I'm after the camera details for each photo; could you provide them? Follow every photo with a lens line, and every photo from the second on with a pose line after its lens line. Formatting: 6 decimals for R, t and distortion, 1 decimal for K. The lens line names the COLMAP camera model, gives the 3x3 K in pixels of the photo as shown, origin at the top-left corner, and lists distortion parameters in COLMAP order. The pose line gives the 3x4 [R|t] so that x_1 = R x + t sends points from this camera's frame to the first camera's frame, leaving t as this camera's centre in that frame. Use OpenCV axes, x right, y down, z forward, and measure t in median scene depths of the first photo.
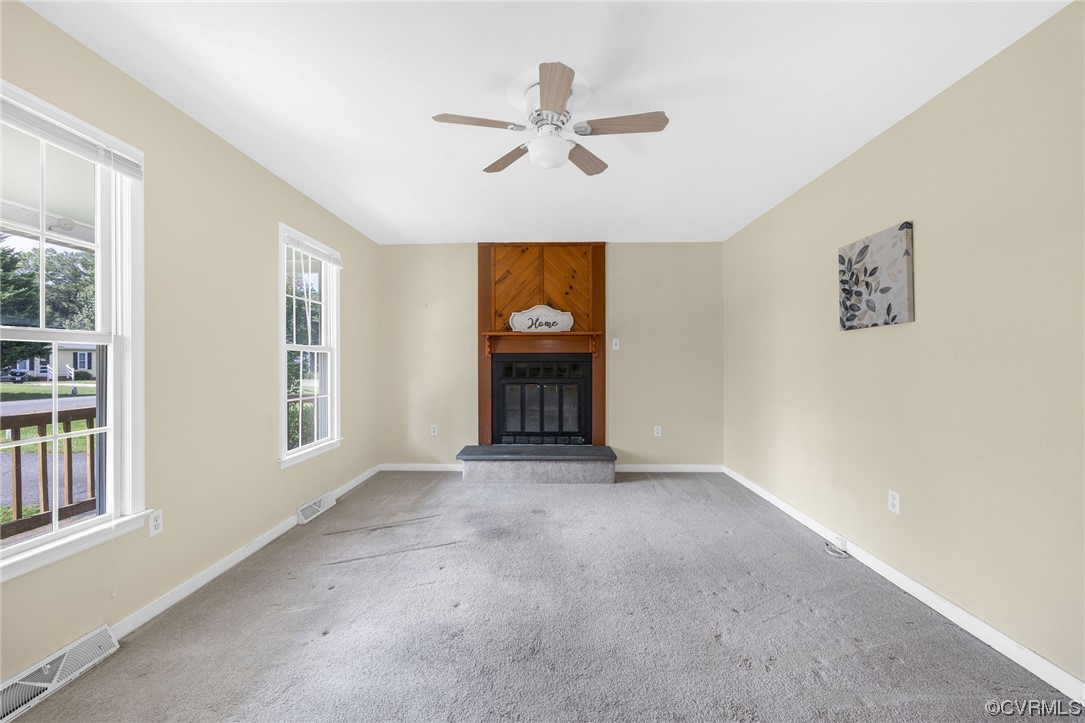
lens RADIAL K [[436.4, 0, 545.0], [0, 436.4, 362.8], [0, 0, 1]] dist [-0.007236, 0.001121]
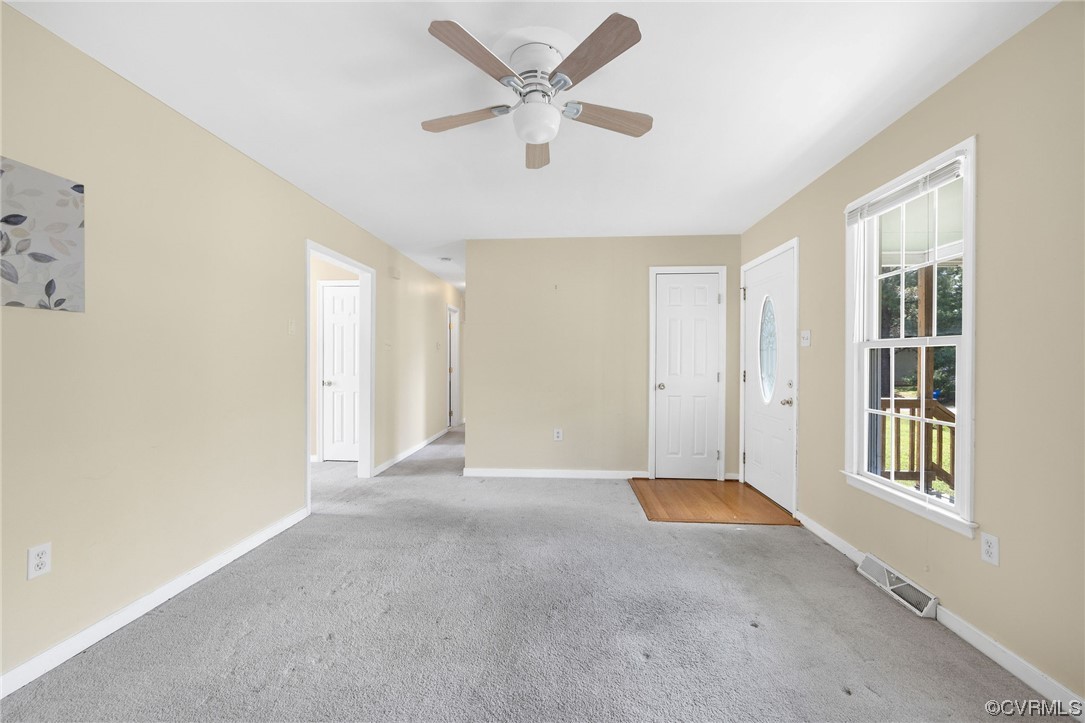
lens RADIAL K [[436.4, 0, 534.3], [0, 436.4, 364.5], [0, 0, 1]] dist [-0.007236, 0.001121]
pose [[-0.998030, -0.001620, 0.062717, -0.032201], [-0.000632, 0.999875, 0.015772, -0.007917], [-0.062735, 0.015701, -0.997907, 1.366956]]
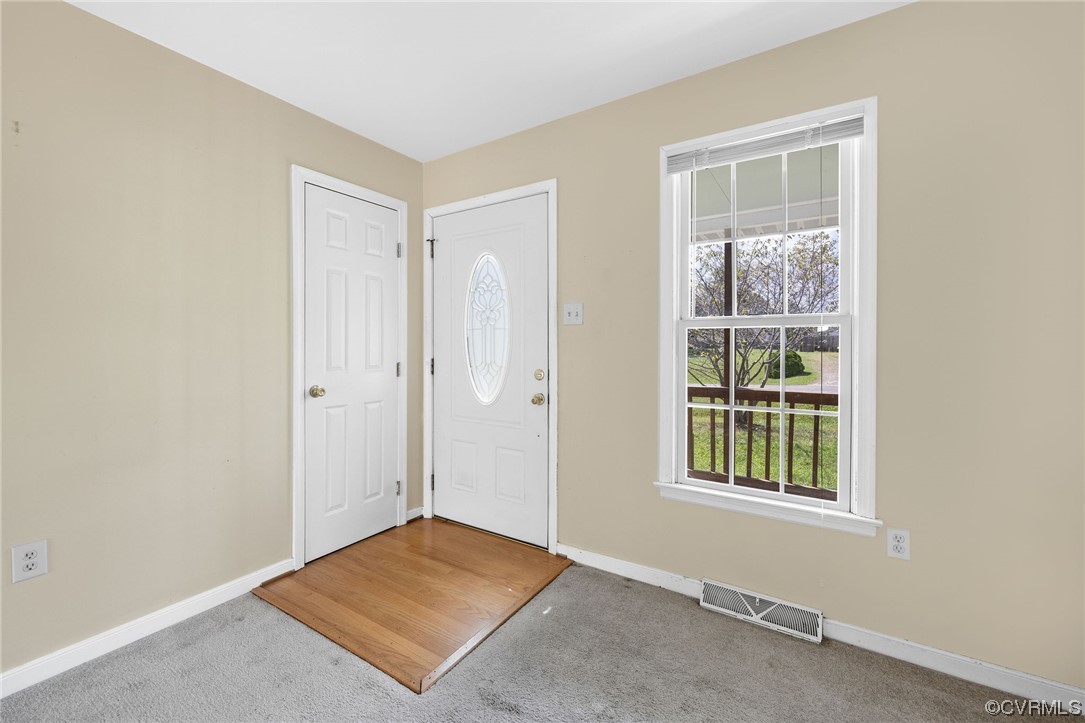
lens RADIAL K [[436.4, 0, 535.4], [0, 436.4, 347.1], [0, 0, 1]] dist [-0.007236, 0.001121]
pose [[-0.529126, 0.005274, -0.848527, 0.102060], [-0.003679, 0.999957, 0.008509, -0.000976], [0.848536, 0.007624, -0.529083, 0.608899]]
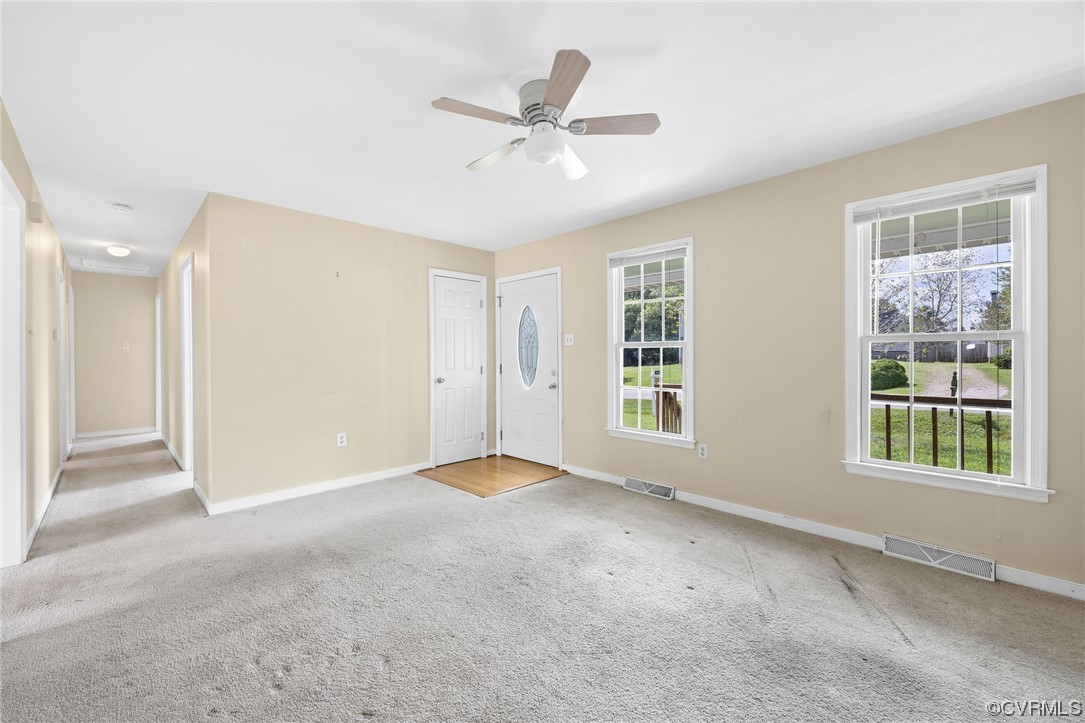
lens RADIAL K [[435.7, 0, 537.3], [0, 435.7, 361.3], [0, 0, 1]] dist [-0.007037, -0.000174]
pose [[-0.698621, 0.012703, -0.715379, 0.540787], [0.000705, 0.999854, 0.017066, -0.007268], [0.715491, 0.011418, -0.698528, 1.226669]]
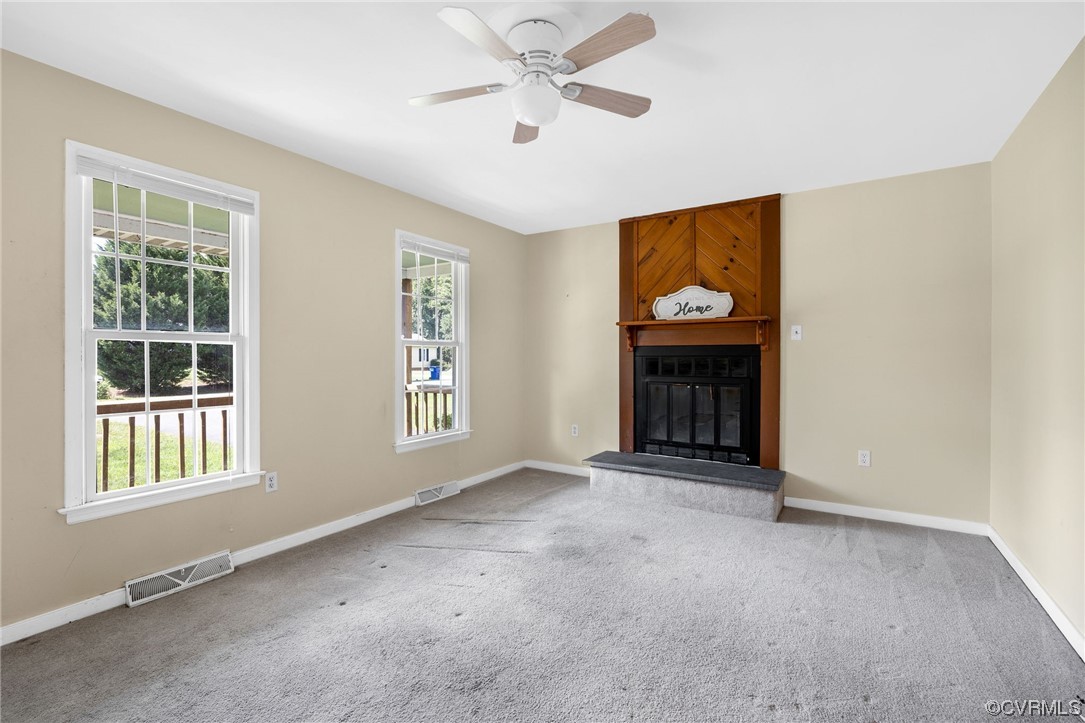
lens RADIAL K [[485.2, 0, 543.4], [0, 485.2, 359.6], [0, 0, 1]] dist [-0.020076, 0.003935]
pose [[0.850840, 0.005738, -0.525393, 0.372988], [-0.002979, 0.999977, 0.006097, -0.001254], [0.525416, -0.003622, 0.850838, 0.156564]]
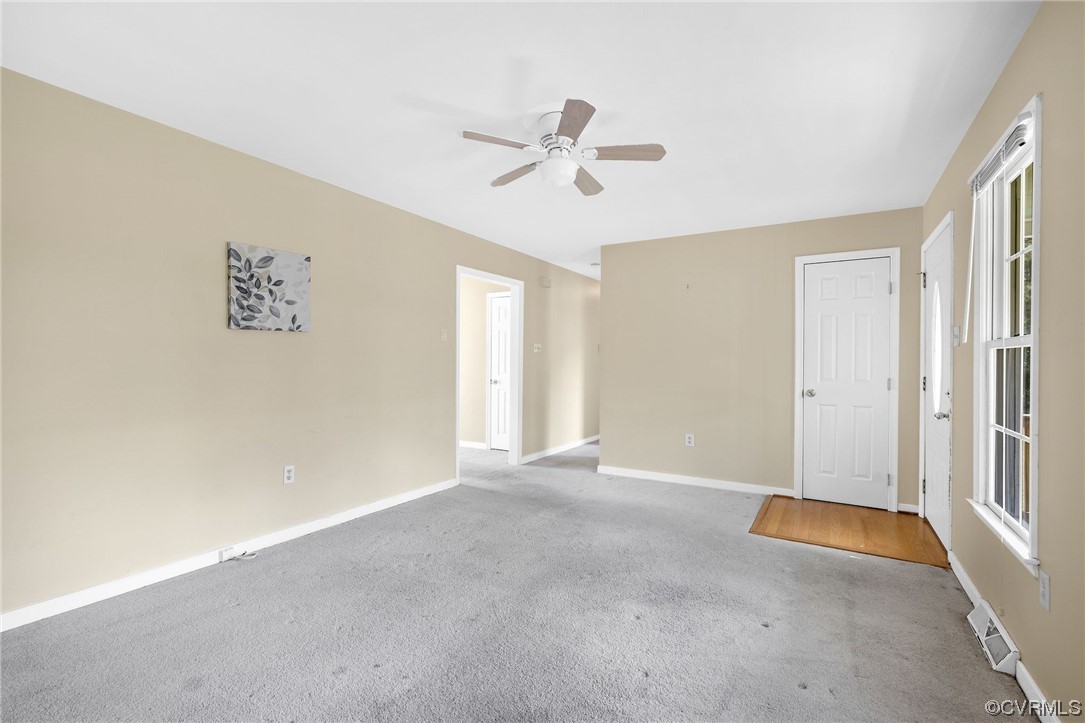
lens RADIAL K [[485.2, 0, 528.2], [0, 485.2, 366.3], [0, 0, 1]] dist [-0.020076, 0.003935]
pose [[-0.854769, -0.009486, 0.518923, -0.406601], [-0.002365, 0.999894, 0.014382, -0.008075], [-0.519004, 0.011066, -0.854700, 1.511032]]
